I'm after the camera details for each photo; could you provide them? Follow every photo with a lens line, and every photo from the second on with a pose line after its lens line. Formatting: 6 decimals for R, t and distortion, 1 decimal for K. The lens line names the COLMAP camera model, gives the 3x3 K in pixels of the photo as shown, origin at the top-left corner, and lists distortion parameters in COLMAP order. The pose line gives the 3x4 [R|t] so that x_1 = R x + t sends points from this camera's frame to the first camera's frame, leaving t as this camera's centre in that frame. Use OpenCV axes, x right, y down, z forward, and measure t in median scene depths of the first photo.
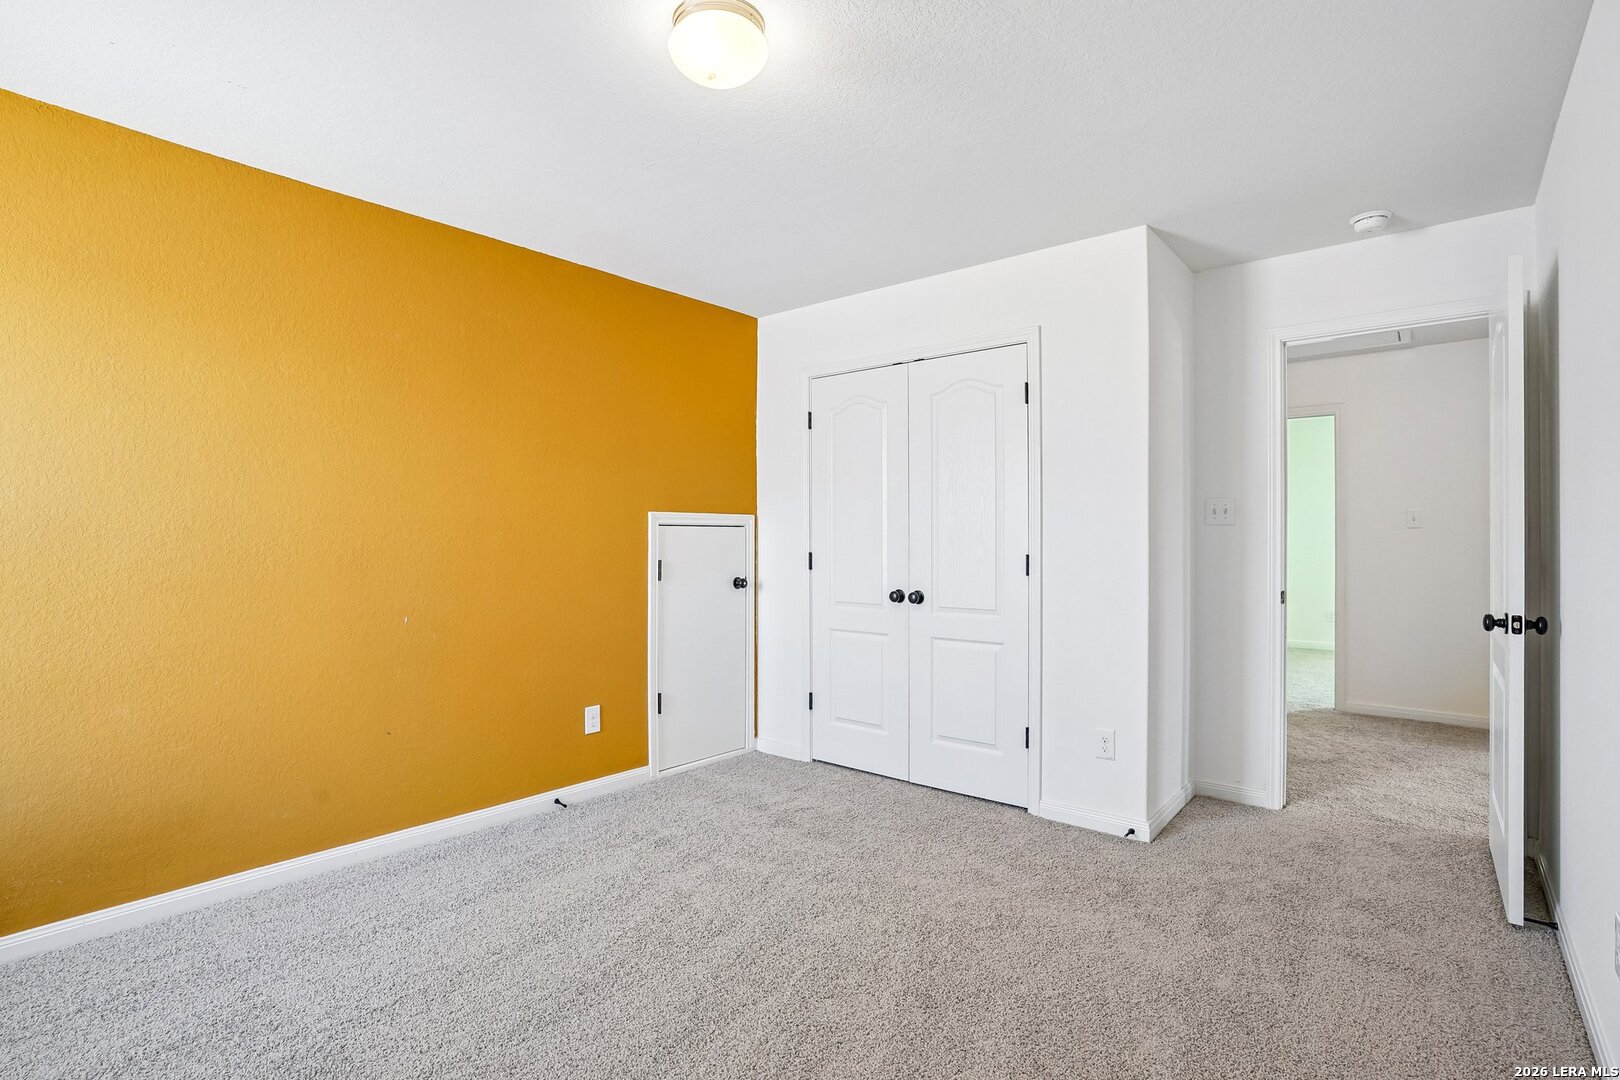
lens RADIAL K [[782.5, 0, 807.4], [0, 782.5, 534.2], [0, 0, 1]] dist [0.000058, 0.006578]
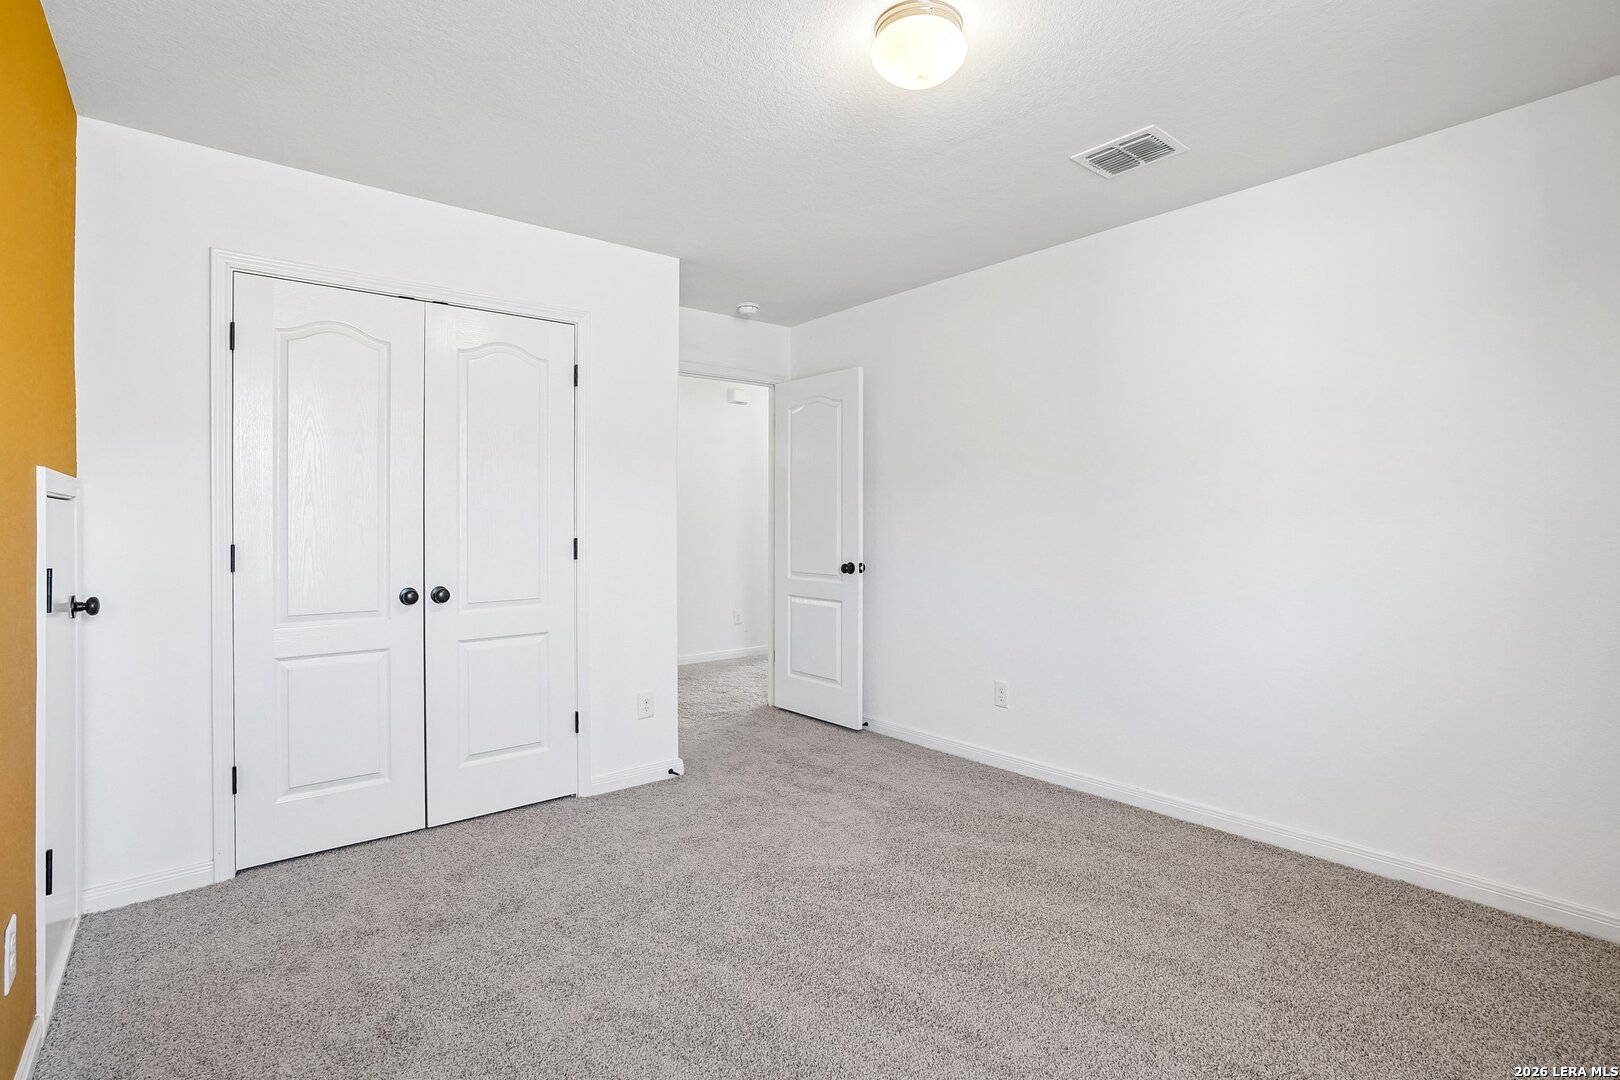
lens RADIAL K [[782.5, 0, 806.1], [0, 782.5, 511.7], [0, 0, 1]] dist [0.000058, 0.006578]
pose [[0.227023, 0.007969, 0.973857, -0.846694], [-0.000657, 0.999968, -0.008029, 0.000417], [-0.973889, 0.001183, 0.227021, 0.666245]]
